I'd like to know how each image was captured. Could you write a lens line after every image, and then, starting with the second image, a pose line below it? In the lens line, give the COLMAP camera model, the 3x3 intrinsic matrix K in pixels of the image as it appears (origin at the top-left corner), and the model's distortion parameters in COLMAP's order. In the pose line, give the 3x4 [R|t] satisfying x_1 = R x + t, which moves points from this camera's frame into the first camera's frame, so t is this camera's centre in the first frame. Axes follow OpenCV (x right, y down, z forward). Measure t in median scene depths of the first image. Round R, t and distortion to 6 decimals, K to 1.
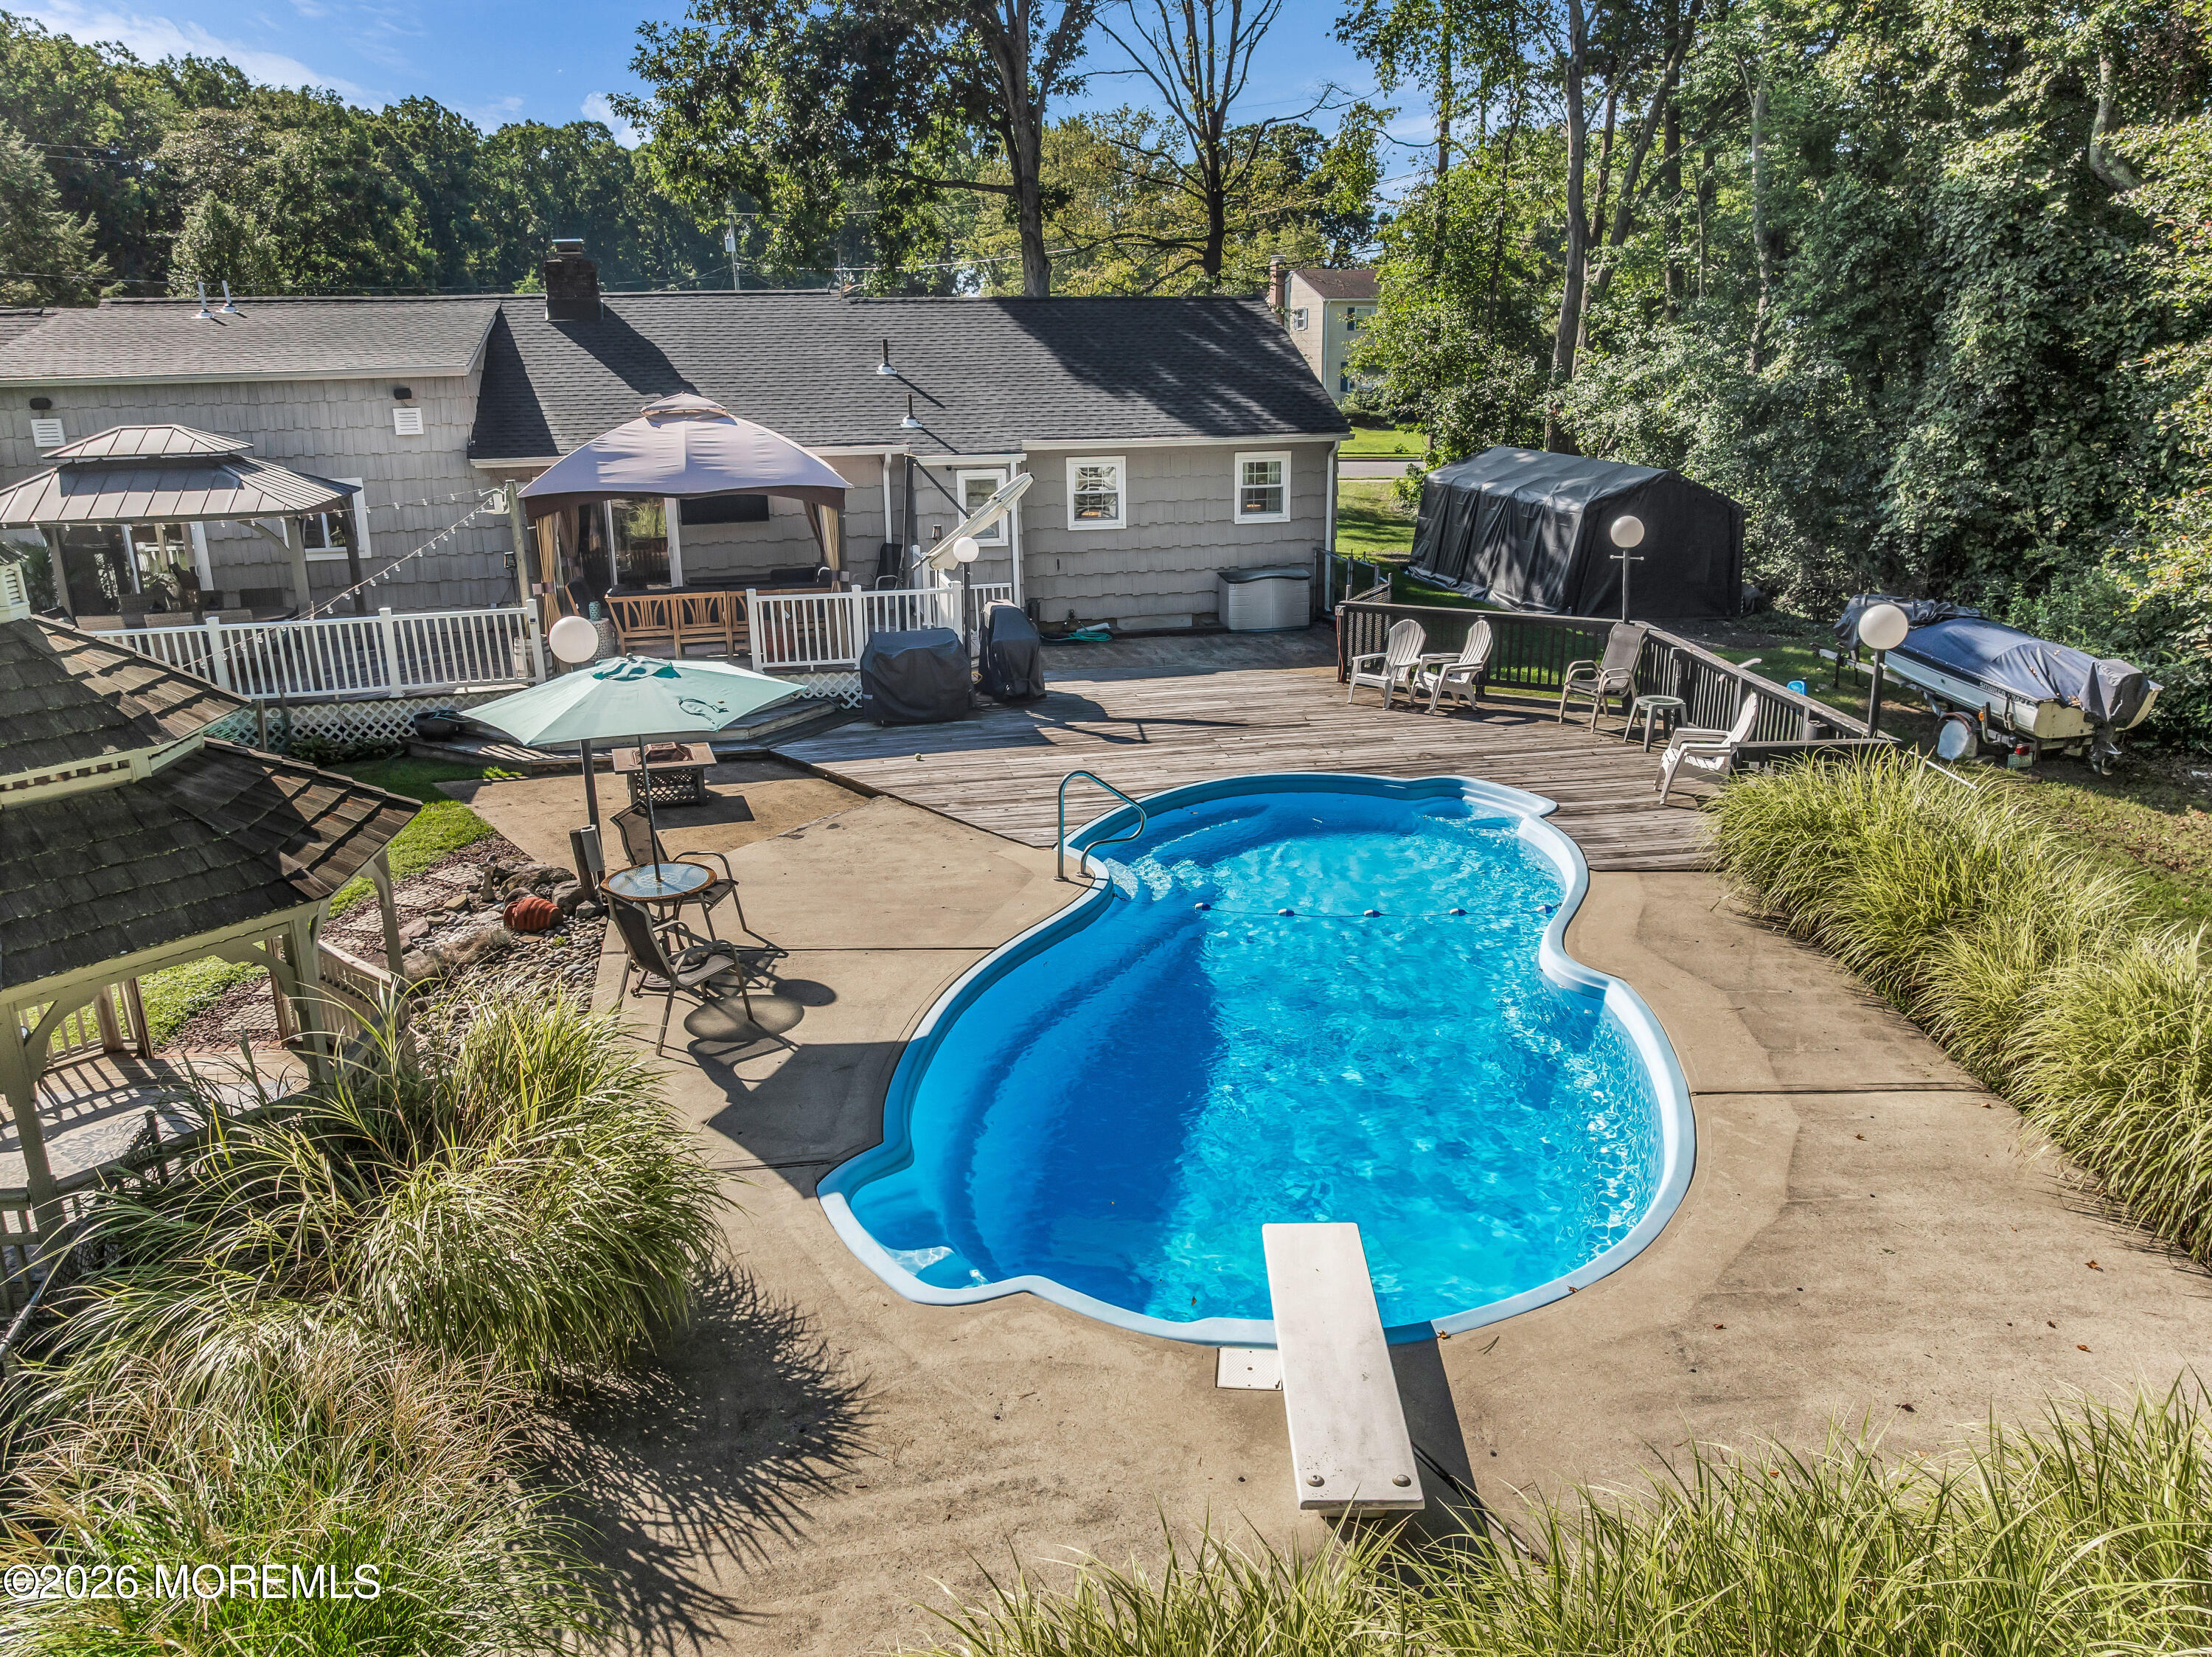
lens RADIAL K [[1572.5, 0, 1106.6], [0, 1572.5, 814.8], [0, 0, 1]] dist [-0.045293, 0.019423]
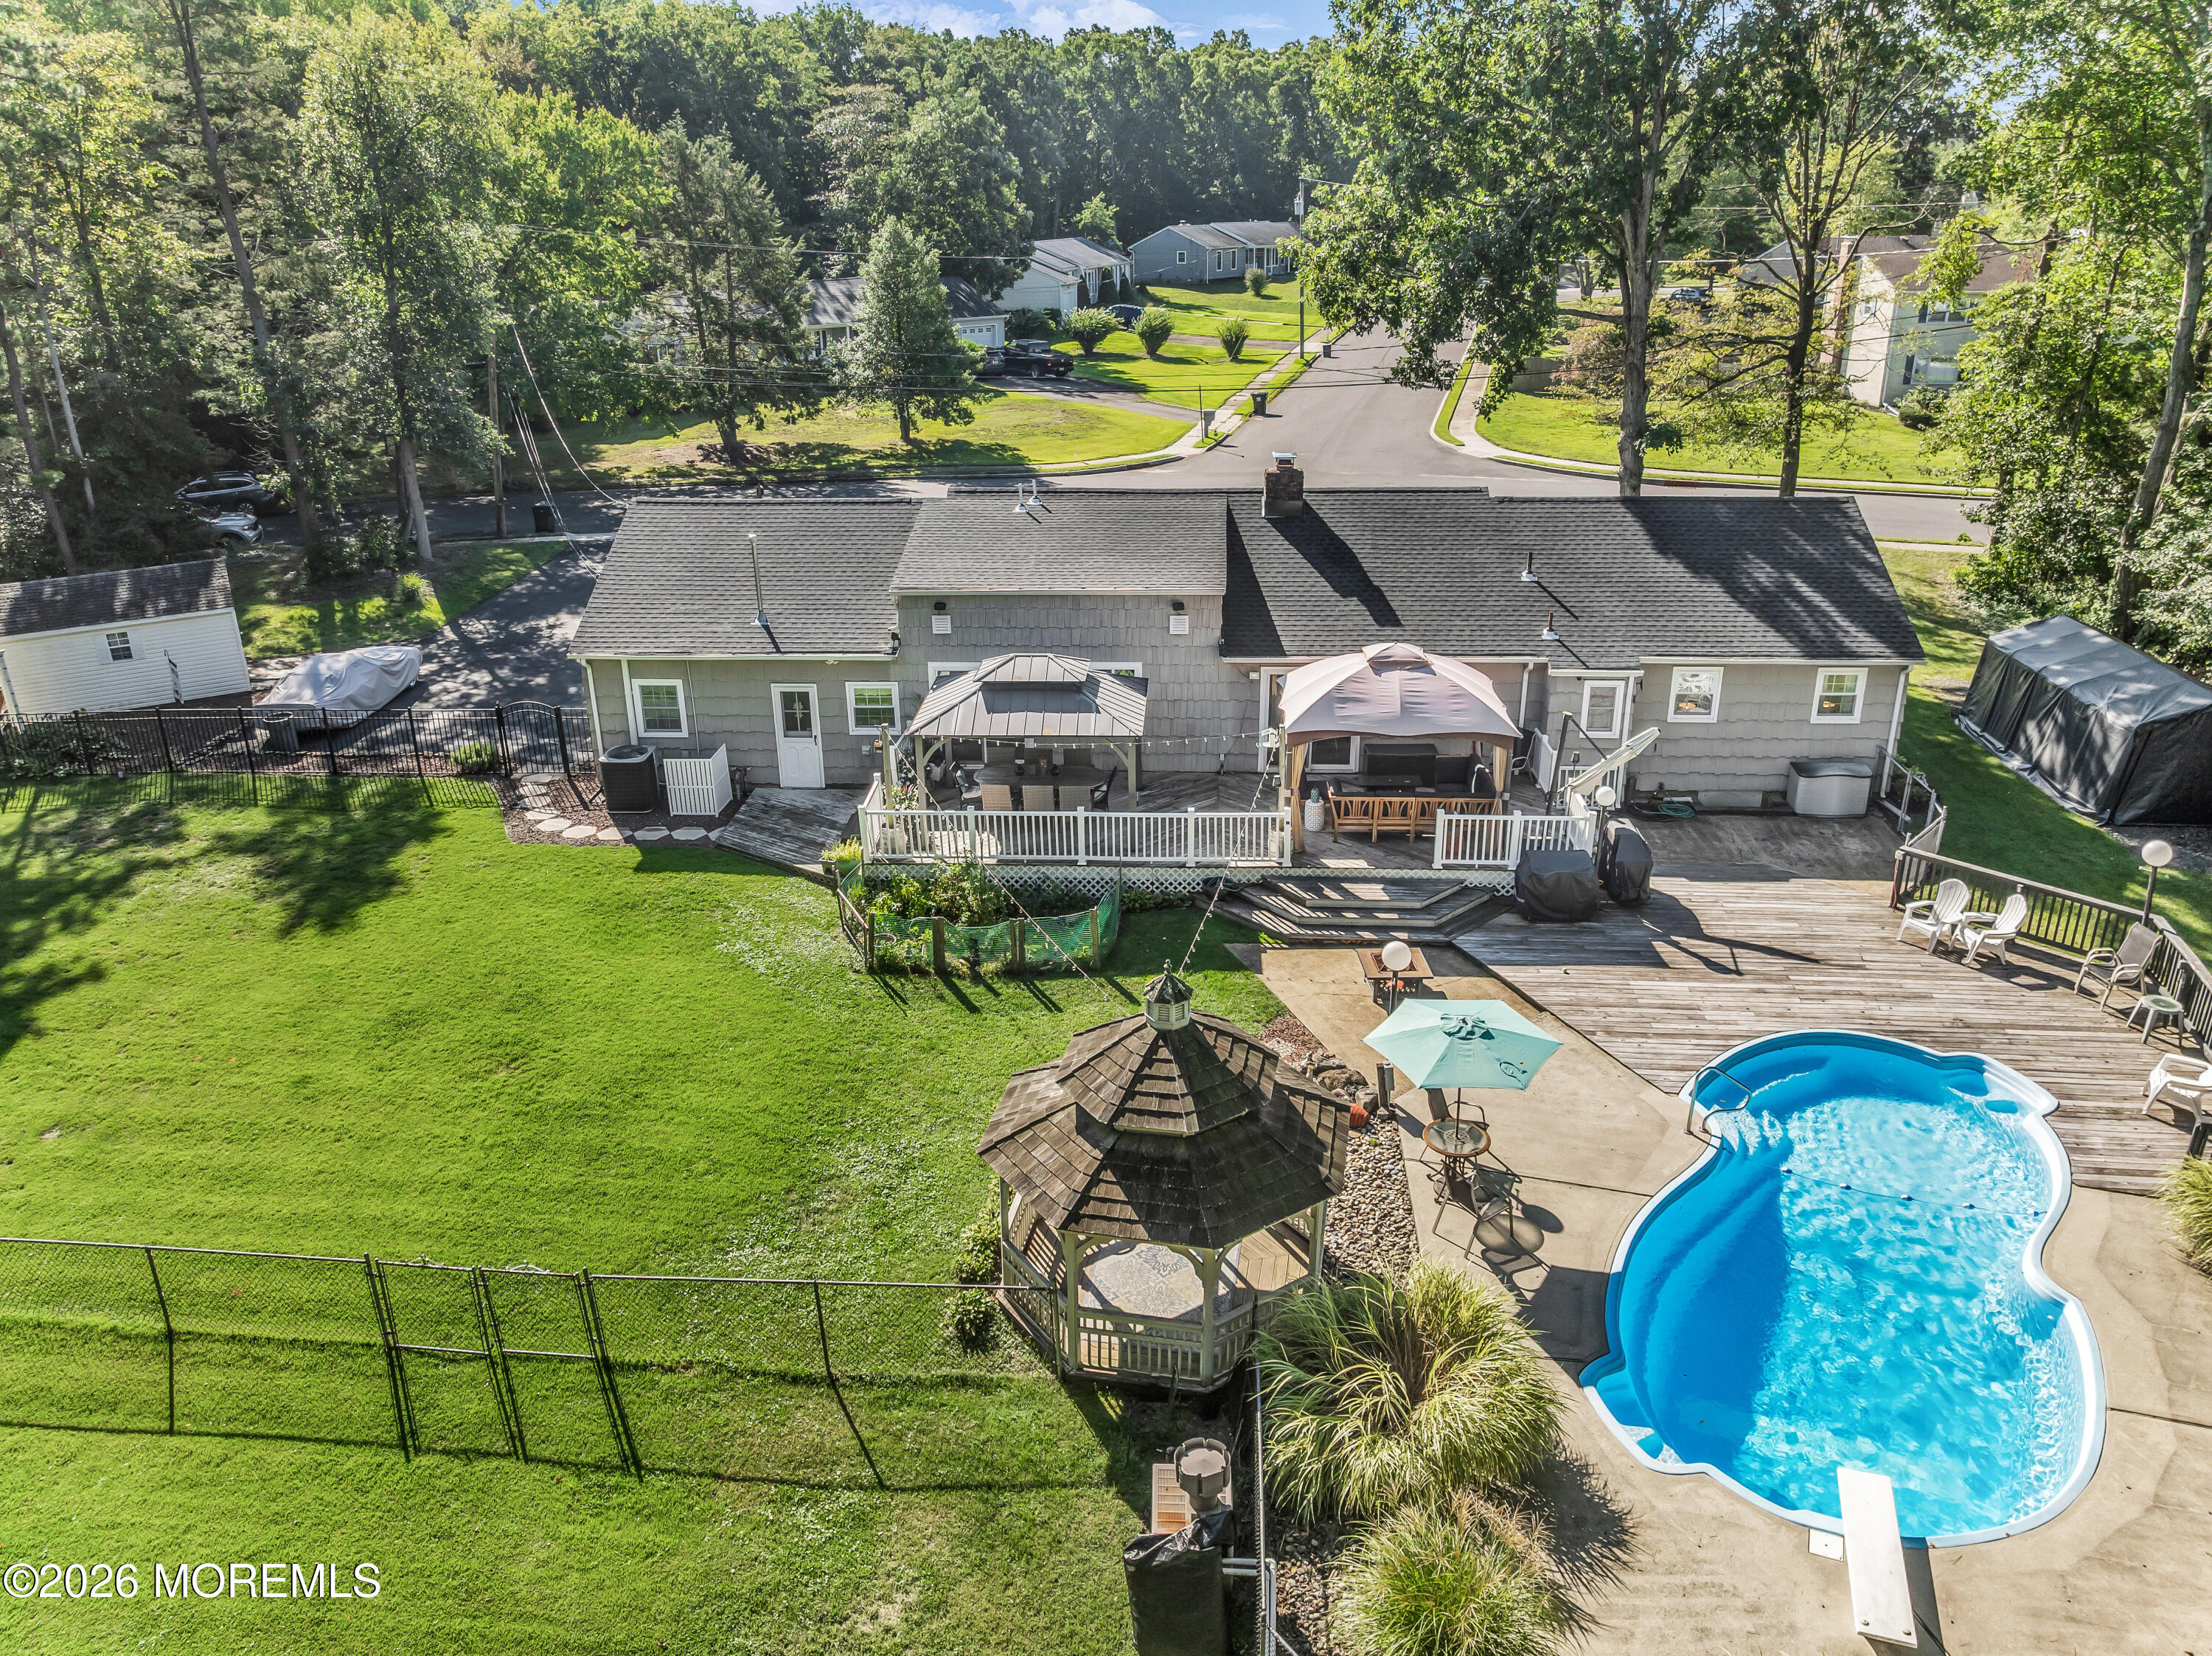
lens RADIAL K [[1572.4, 0, 1106.6], [0, 1572.4, 814.3], [0, 0, 1]] dist [-0.045293, 0.019423]
pose [[0.955137, 0.108095, -0.275735, -0.139575], [-0.081491, 0.990999, 0.106213, -0.287735], [0.284734, -0.078978, 0.955348, -0.440891]]
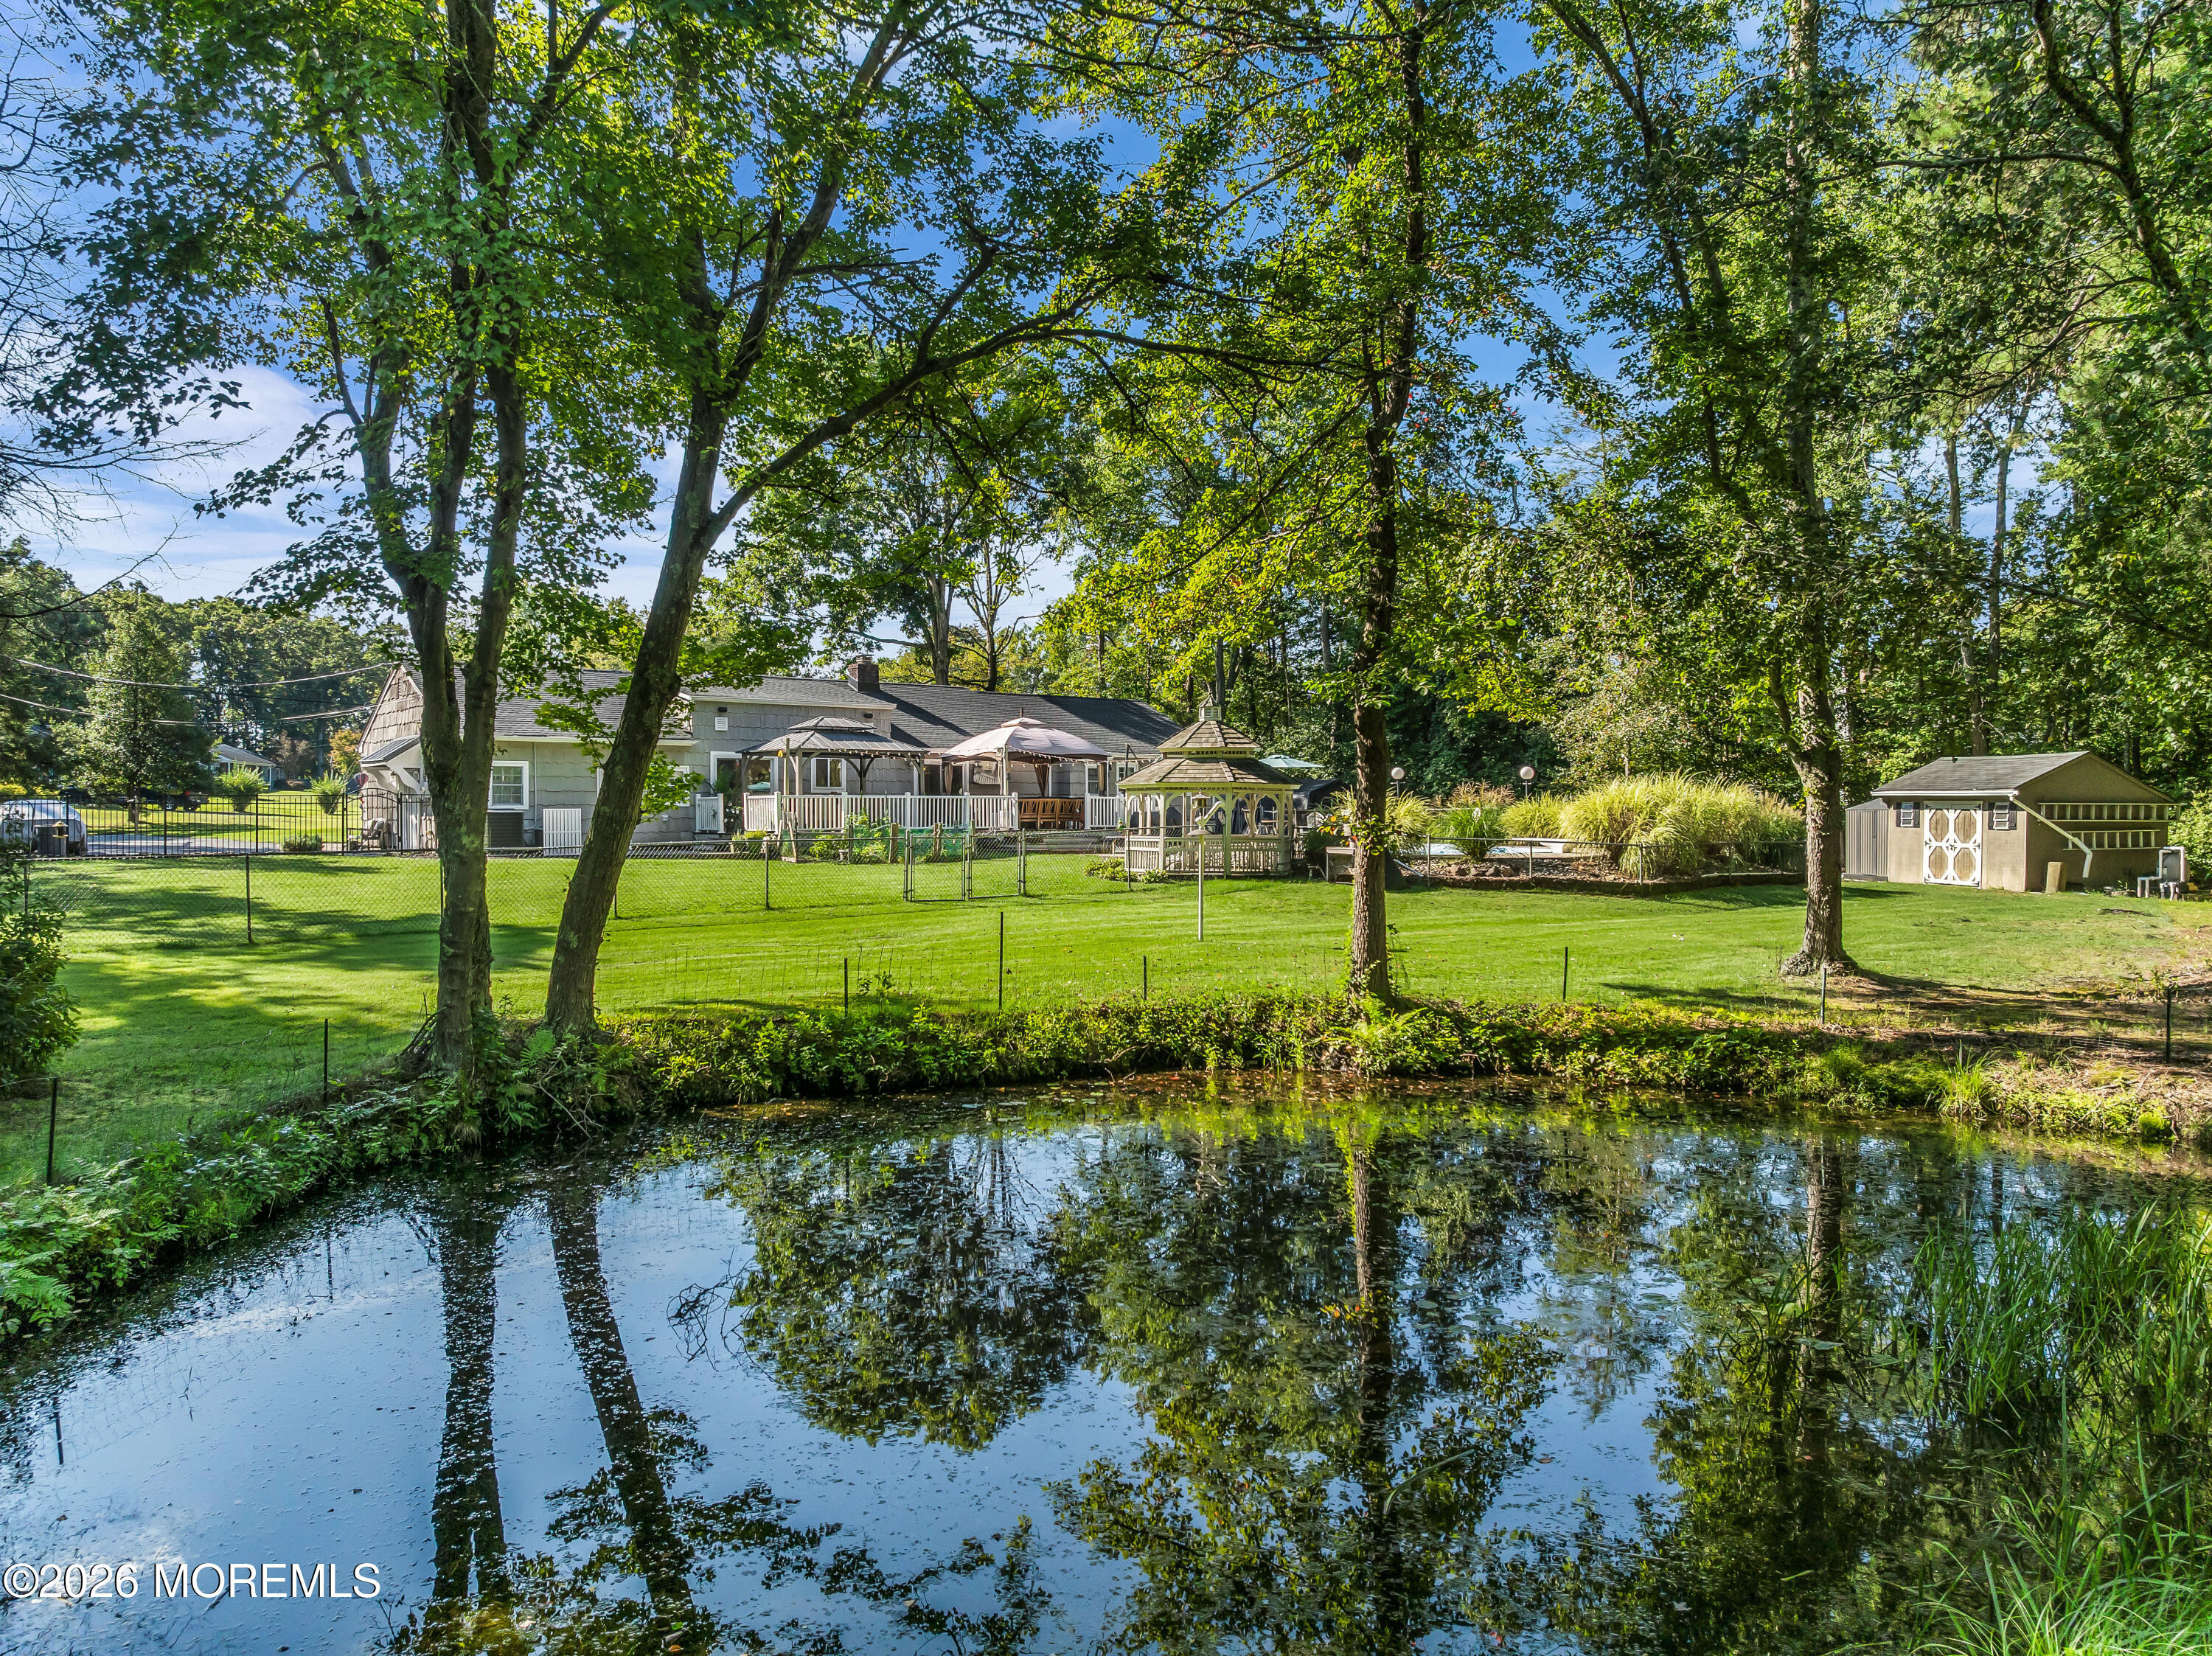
lens RADIAL K [[1589.4, 0, 1141.1], [0, 1589.4, 812.9], [0, 0, 1]] dist [-0.026103, -0.002773]
pose [[0.889664, 0.007514, 0.456553, -1.370292], [0.127061, 0.956300, -0.263336, 0.578306], [-0.438580, 0.292290, 0.849831, -1.173461]]
